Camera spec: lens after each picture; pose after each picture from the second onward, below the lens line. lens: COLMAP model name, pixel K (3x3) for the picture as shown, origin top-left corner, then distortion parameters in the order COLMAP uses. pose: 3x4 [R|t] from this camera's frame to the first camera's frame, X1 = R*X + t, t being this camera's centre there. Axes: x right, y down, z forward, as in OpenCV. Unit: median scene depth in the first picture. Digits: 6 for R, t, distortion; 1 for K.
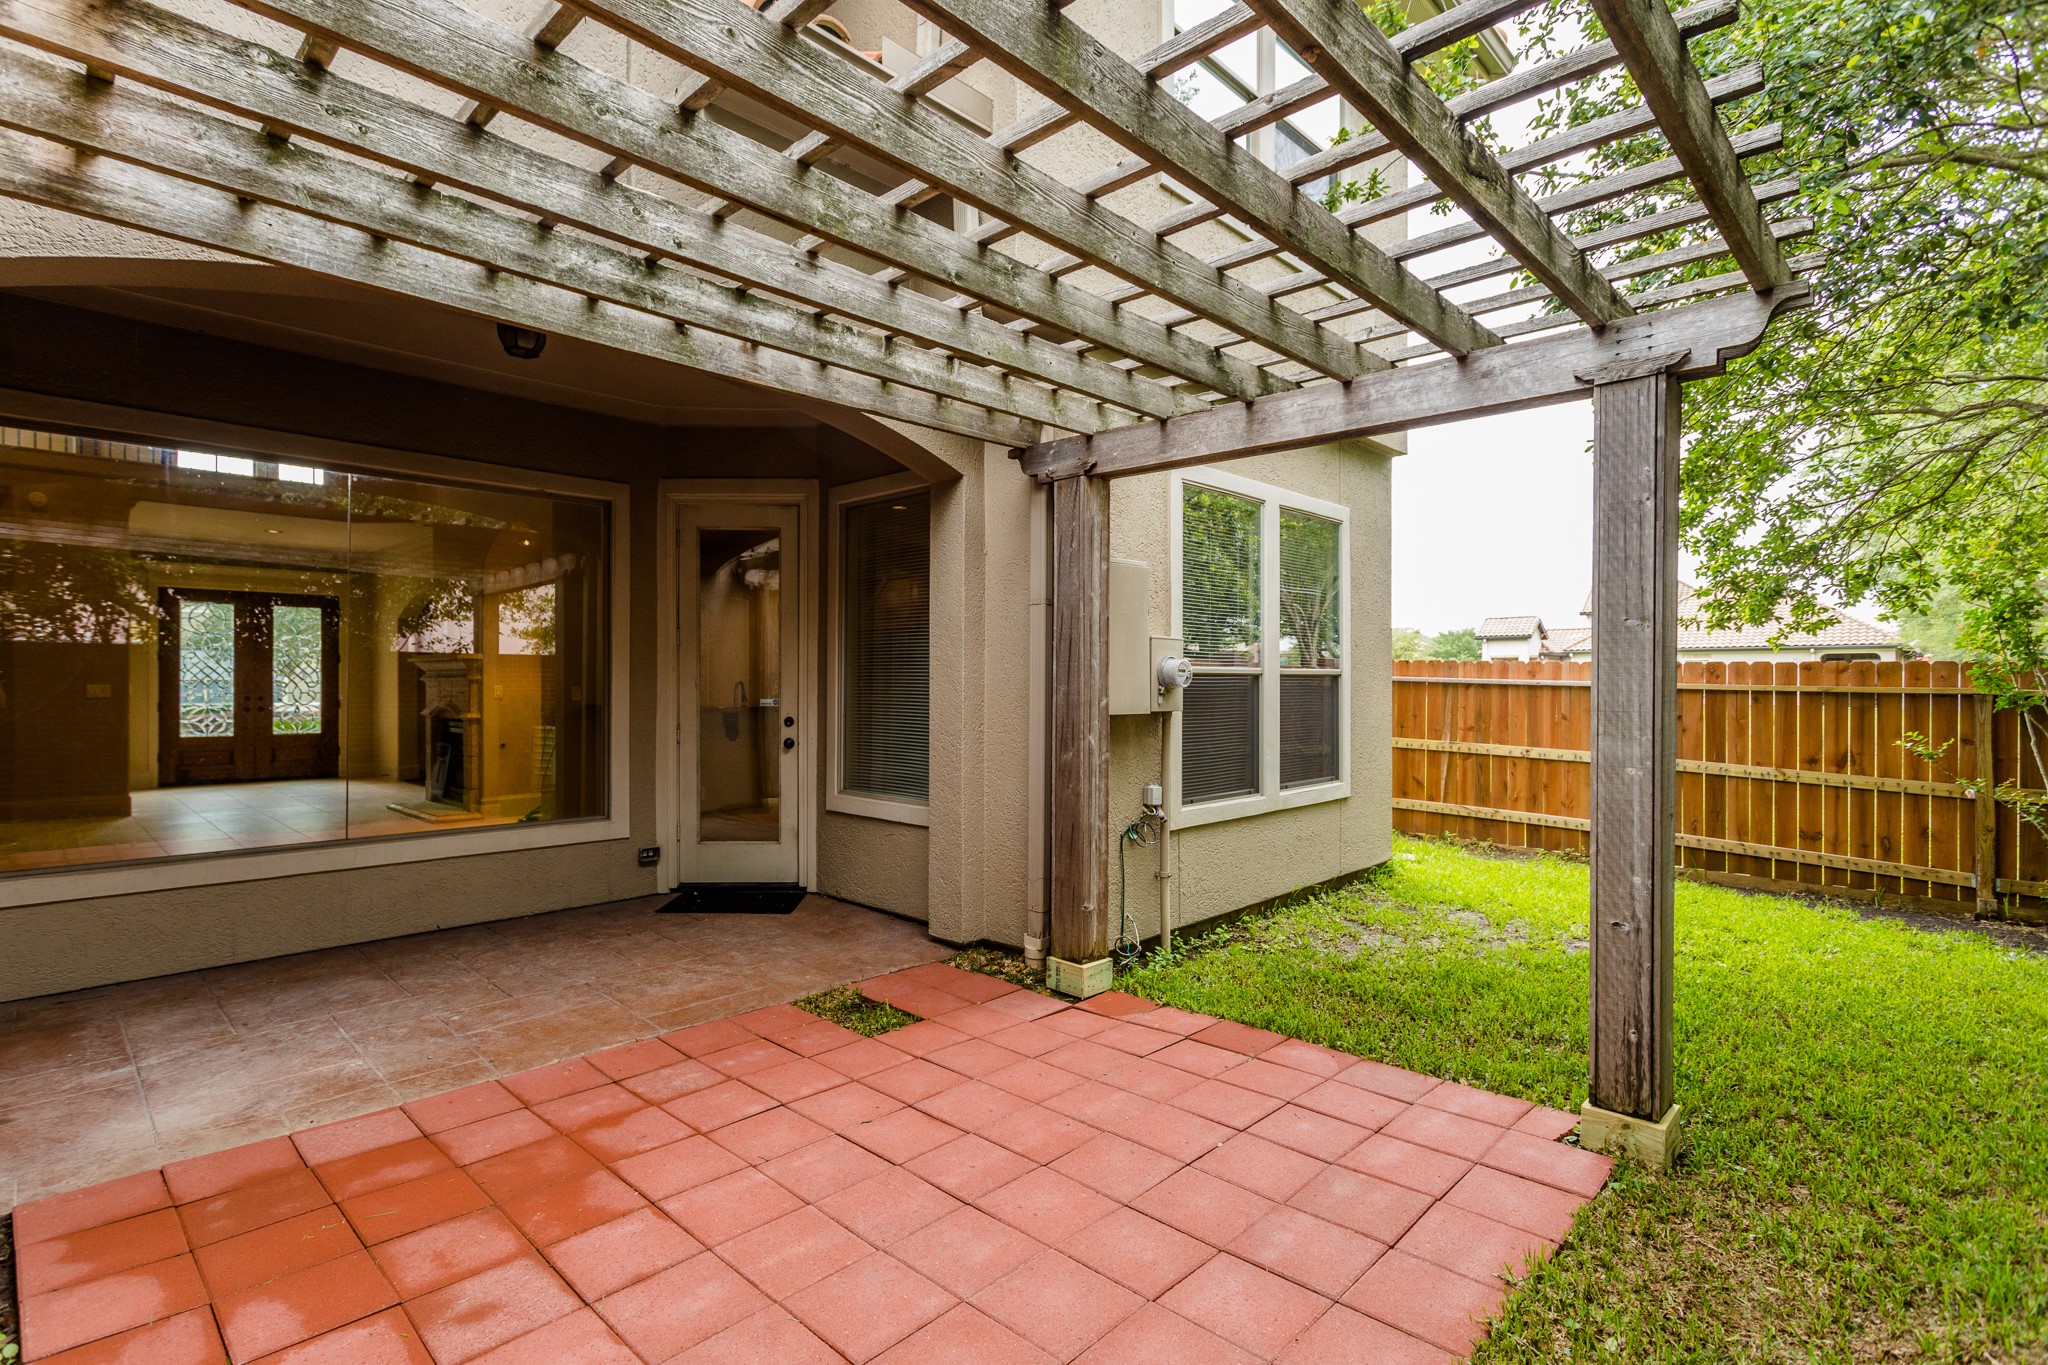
lens RADIAL K [[981.8, 0, 1027.3], [0, 981.8, 686.0], [0, 0, 1]] dist [-0.000901, 0.002880]
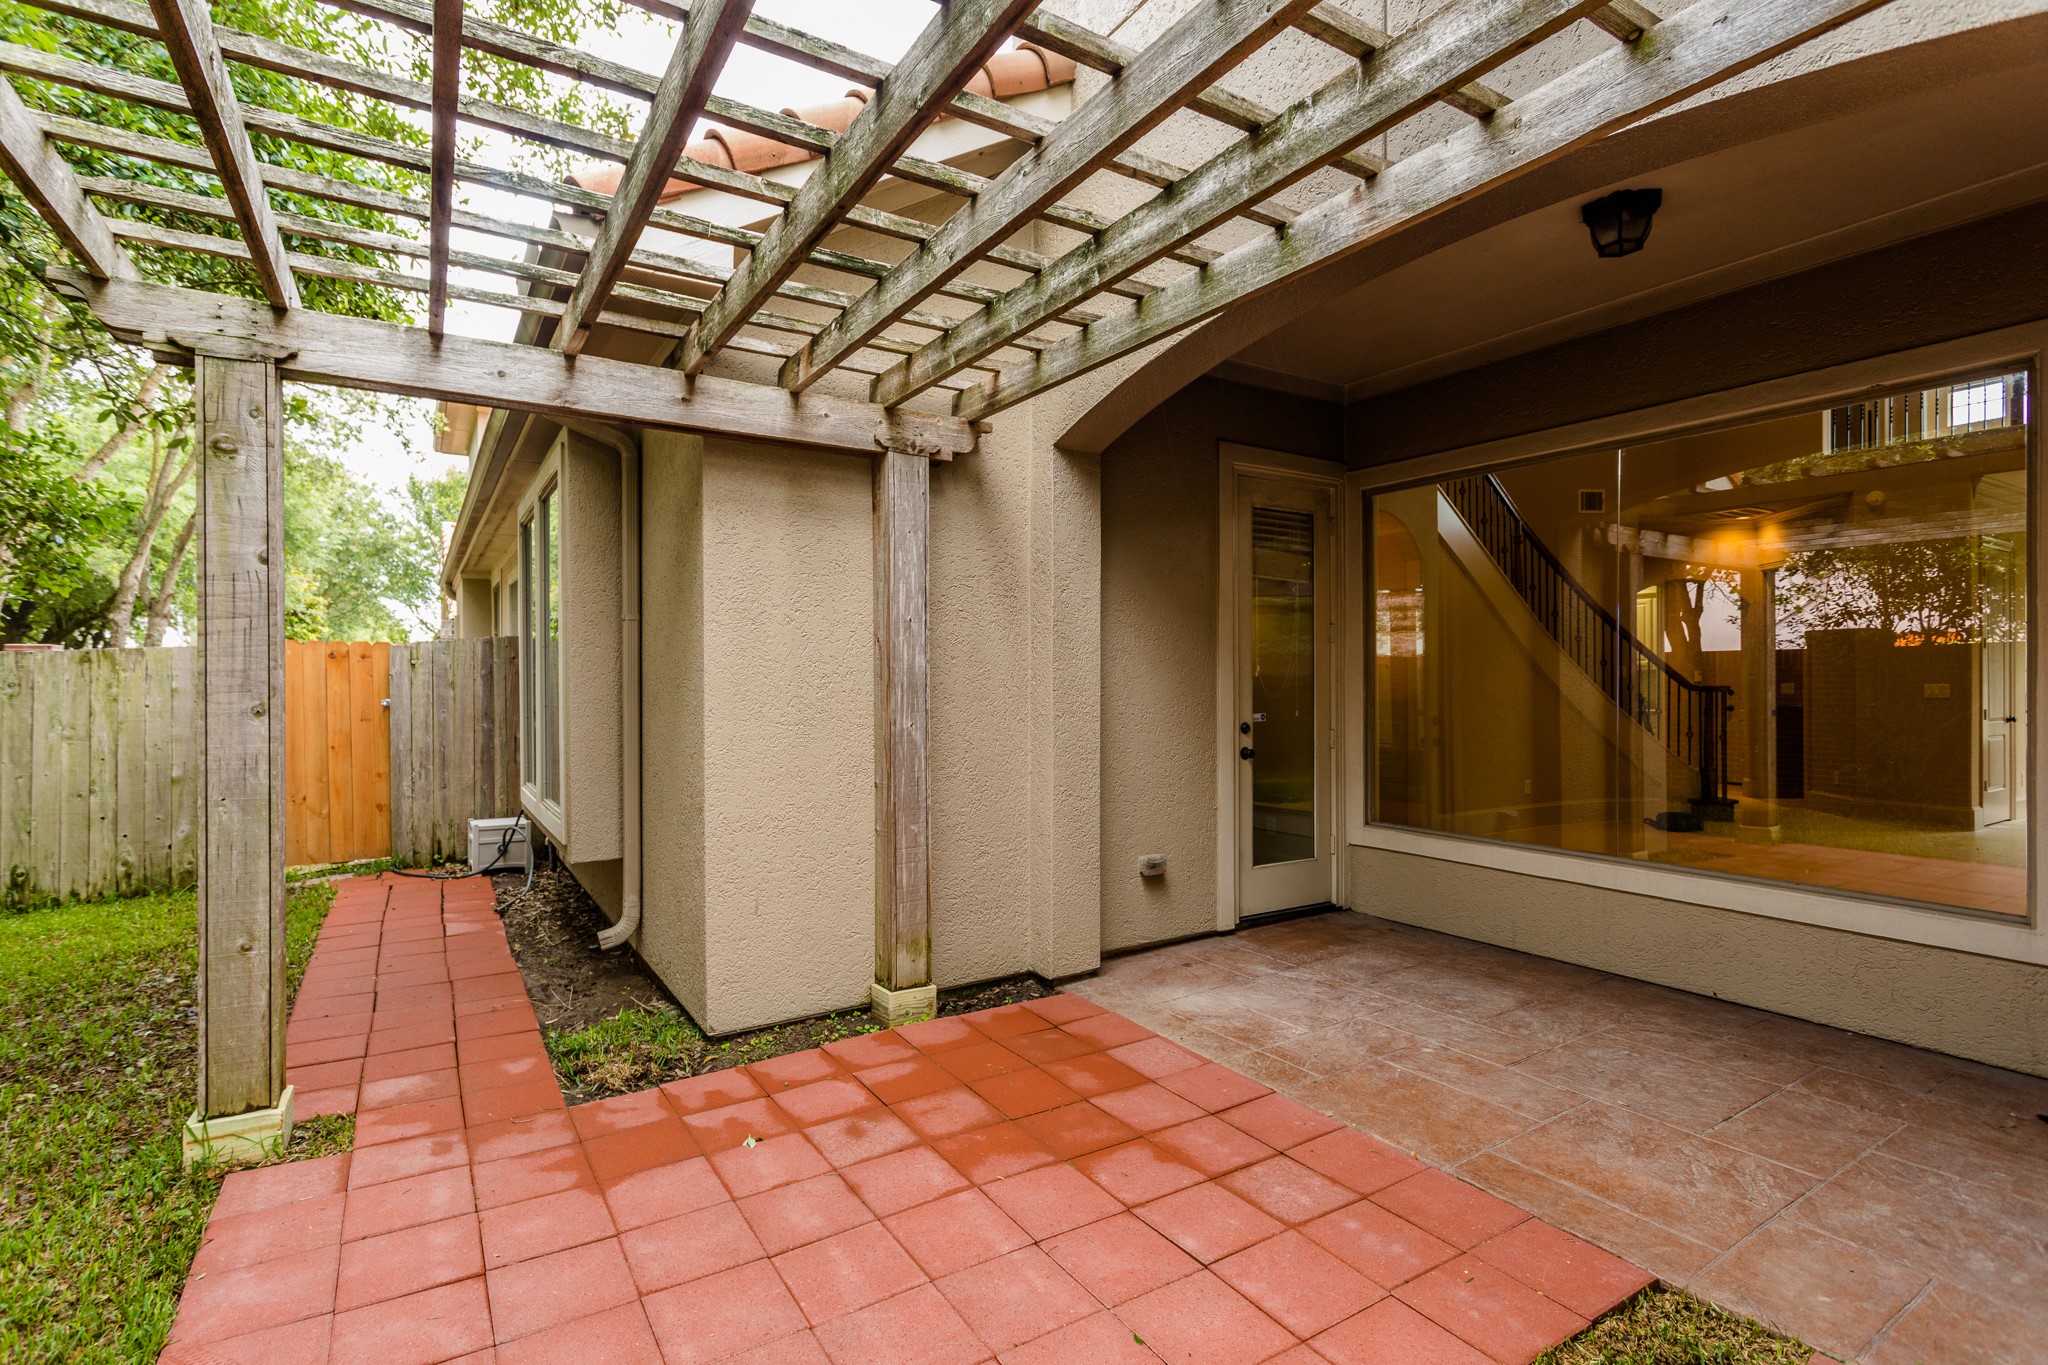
lens RADIAL K [[981.8, 0, 1008.2], [0, 981.8, 683.8], [0, 0, 1]] dist [-0.000901, 0.002880]
pose [[-0.273195, 0.001753, -0.961957, 0.310333], [-0.001496, 0.999996, 0.002247, -0.003326], [0.961958, 0.002053, -0.273191, 0.673647]]
